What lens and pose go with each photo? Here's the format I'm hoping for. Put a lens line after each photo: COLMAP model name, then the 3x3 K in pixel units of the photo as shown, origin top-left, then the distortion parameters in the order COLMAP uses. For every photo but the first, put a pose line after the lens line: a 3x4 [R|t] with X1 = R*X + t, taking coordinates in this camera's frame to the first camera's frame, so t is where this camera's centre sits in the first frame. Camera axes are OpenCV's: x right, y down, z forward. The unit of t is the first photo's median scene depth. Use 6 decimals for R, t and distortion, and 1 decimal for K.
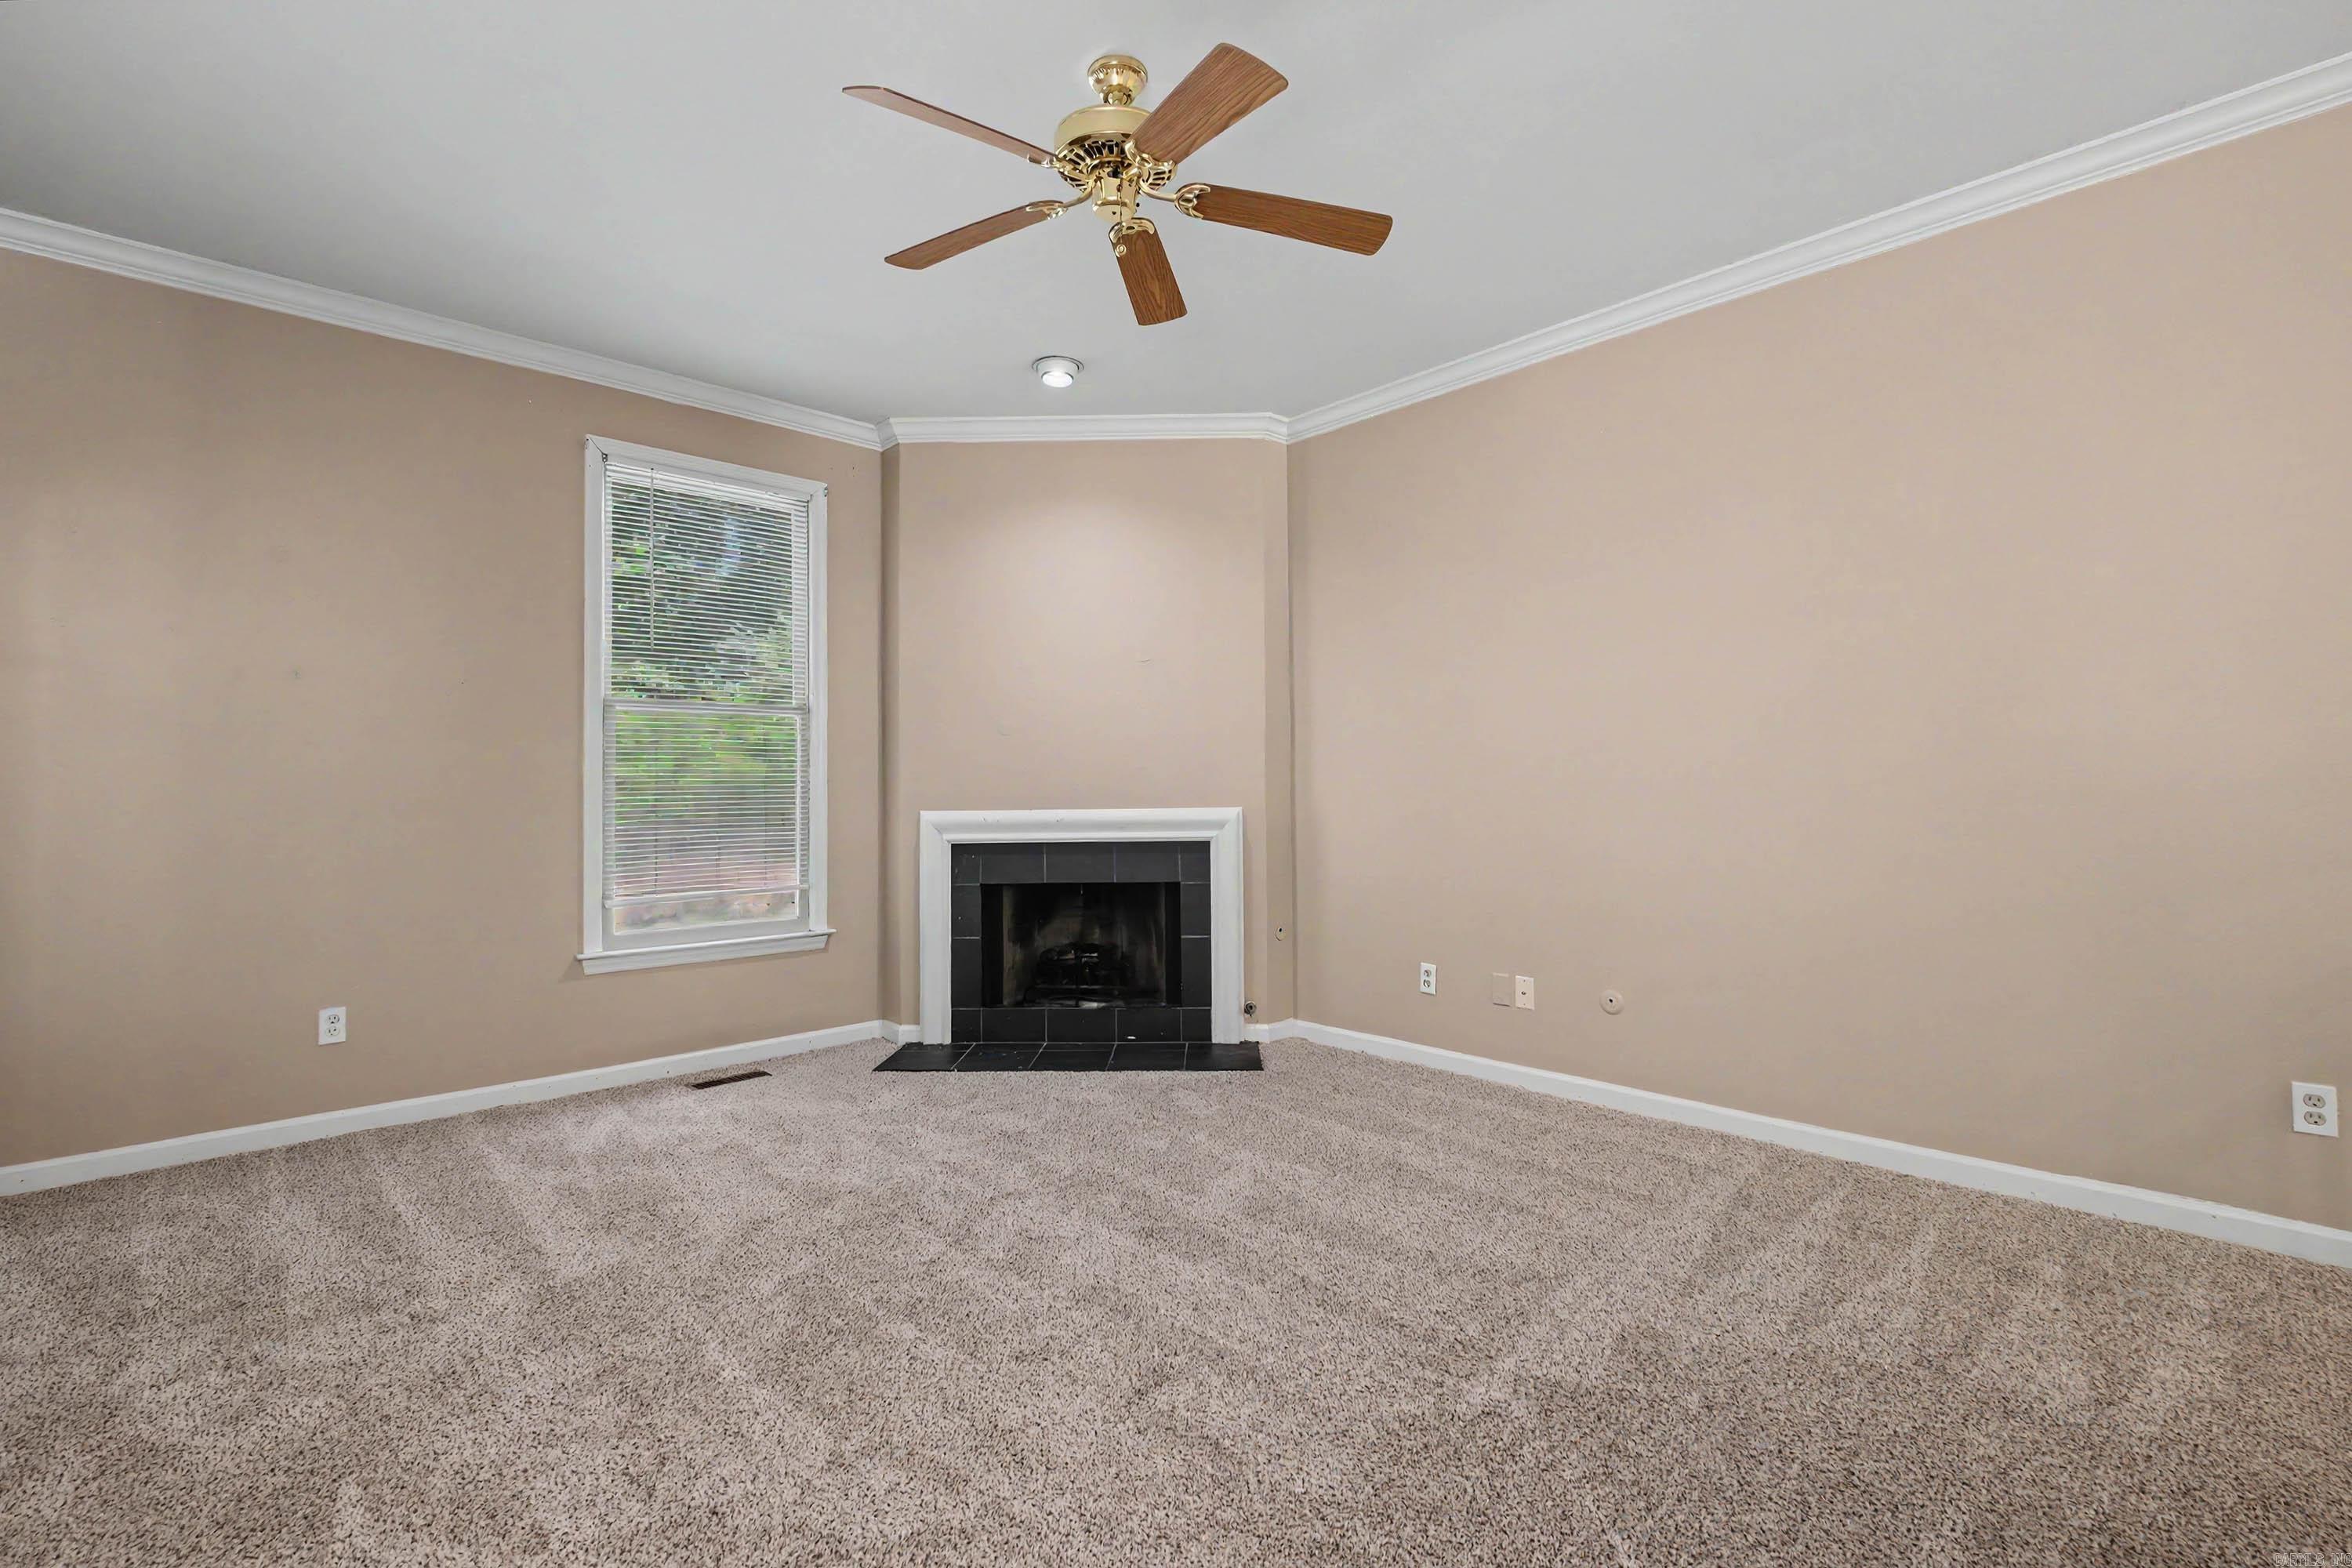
lens RADIAL K [[1044.8, 0, 1173.3], [0, 1044.8, 771.8], [0, 0, 1]] dist [0.004064, -0.000890]
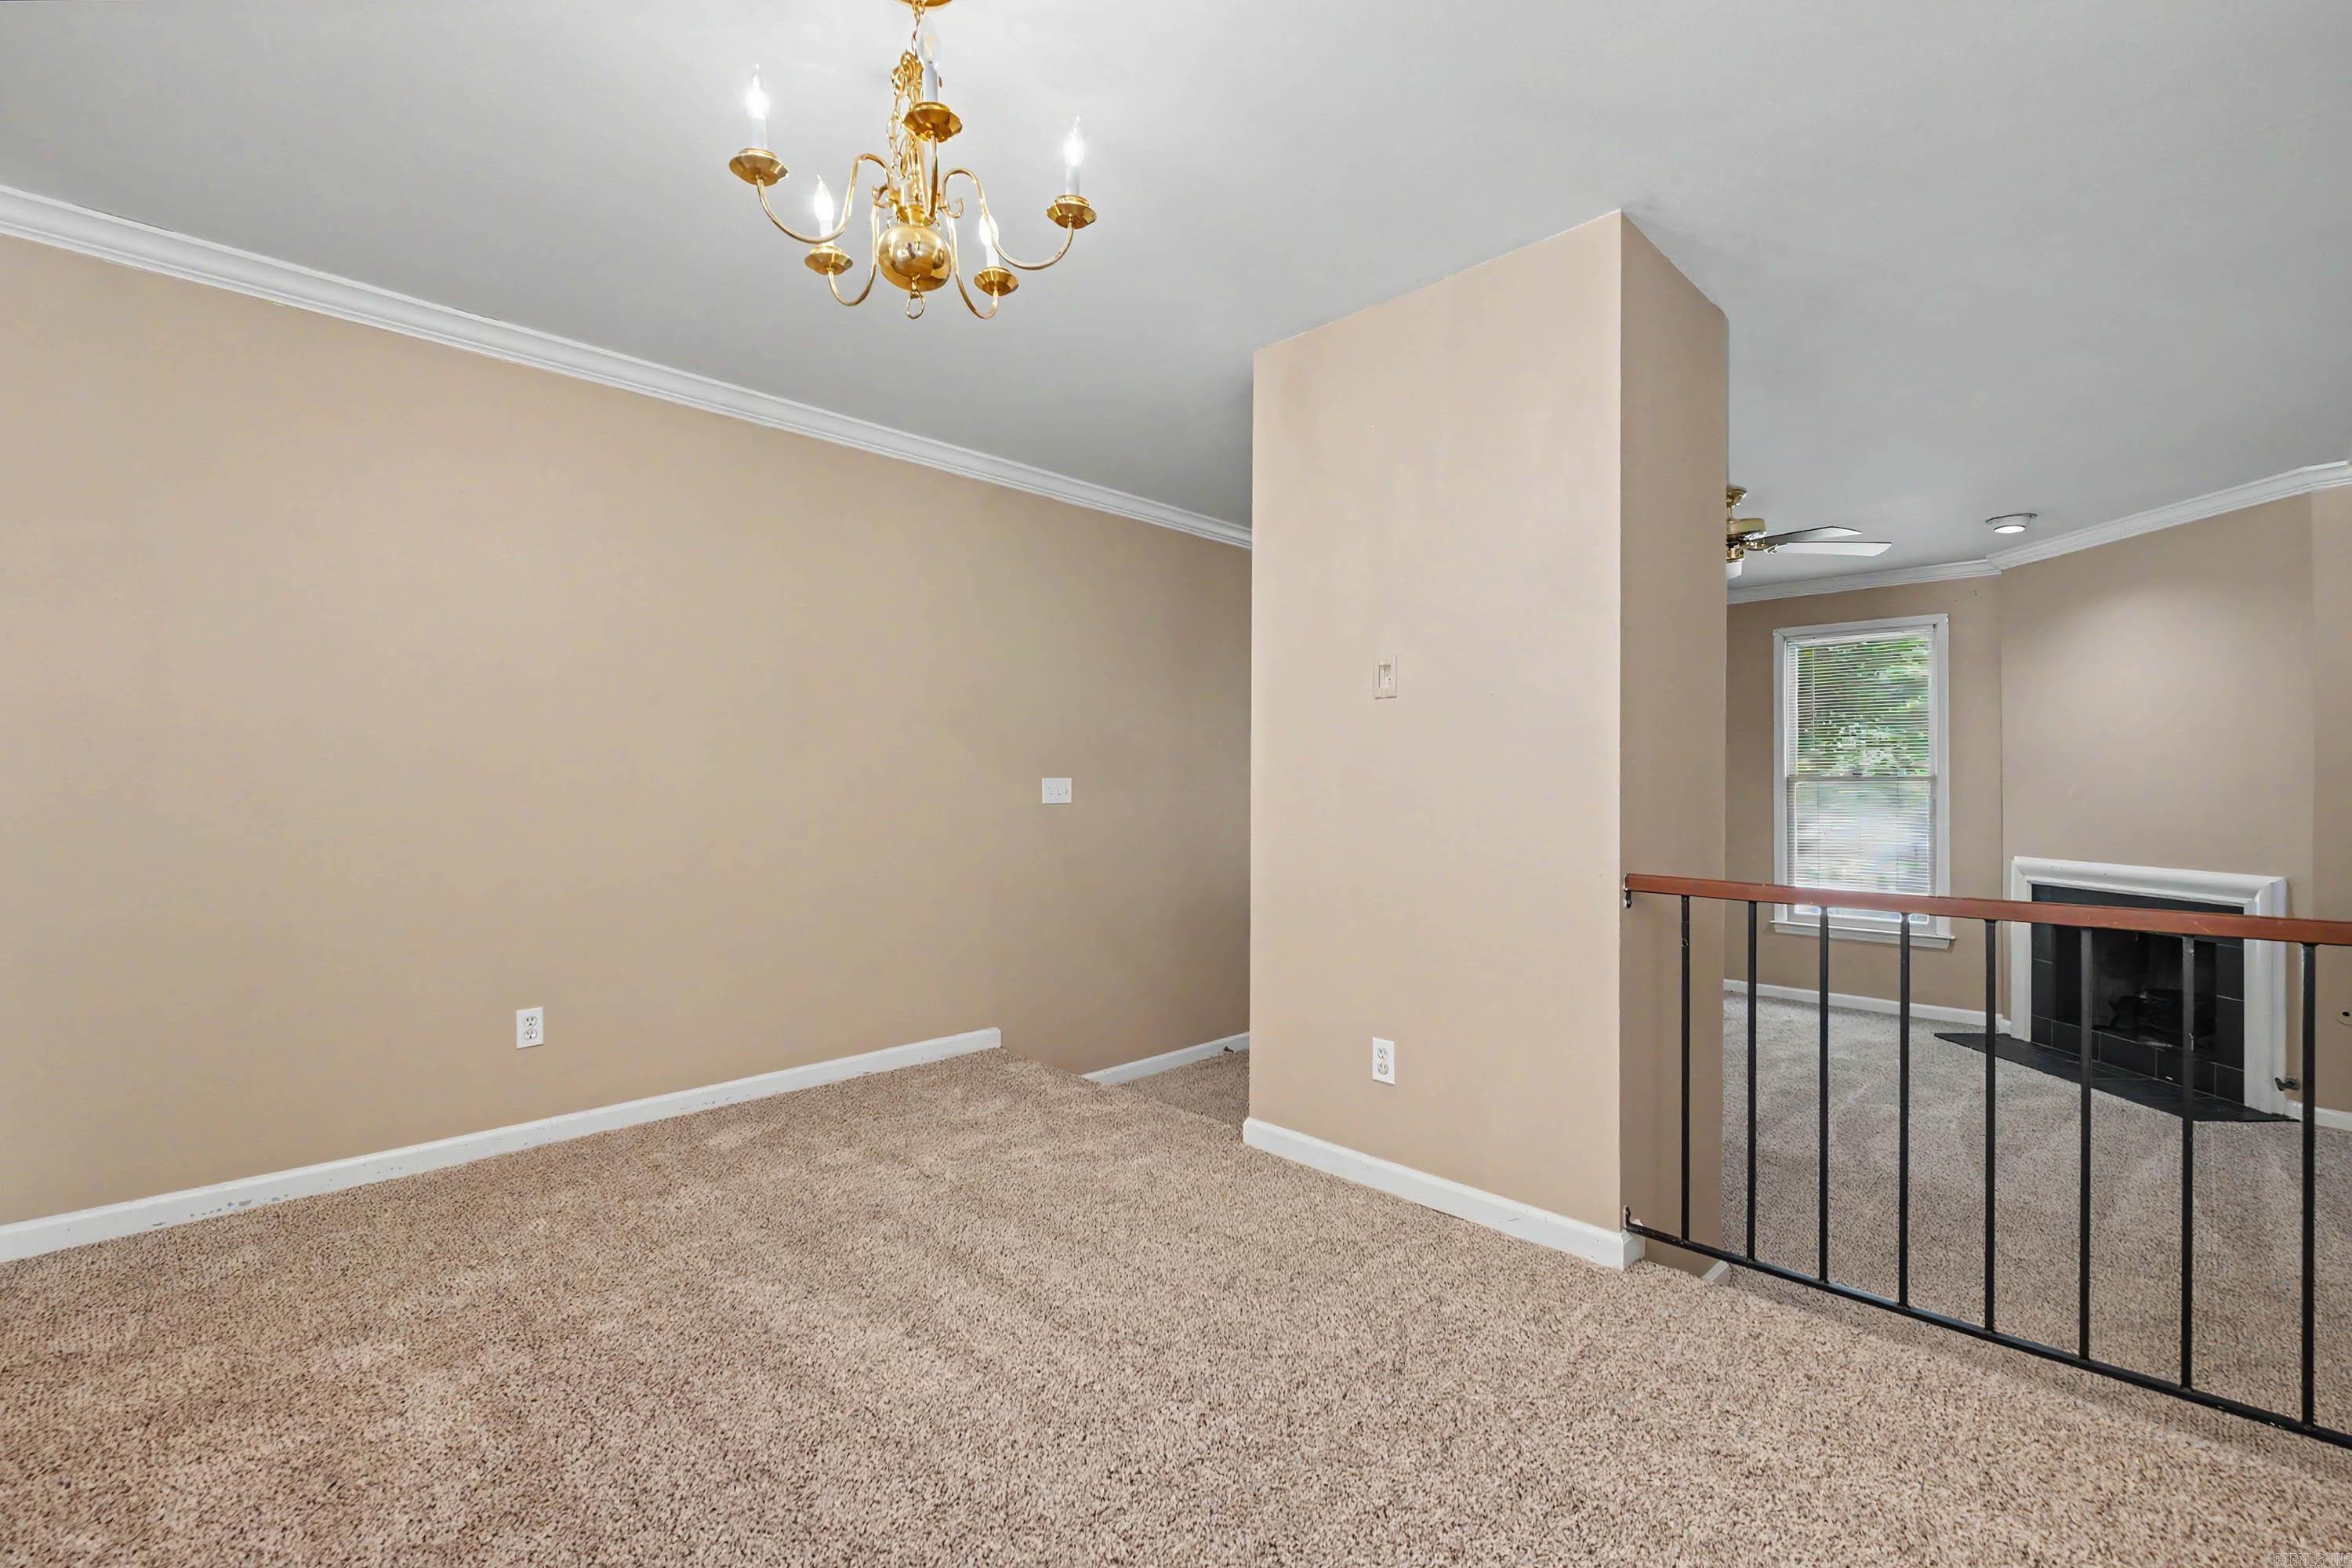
lens RADIAL K [[1025.5, 0, 1161.2], [0, 1025.5, 766.7], [0, 0, 1]] dist [-0.016551, 0.000410]
pose [[0.027689, -0.008135, -0.999583, 0.999180], [0.009709, 0.999922, -0.007869, -0.073932], [0.999569, -0.009487, 0.027766, -0.079039]]
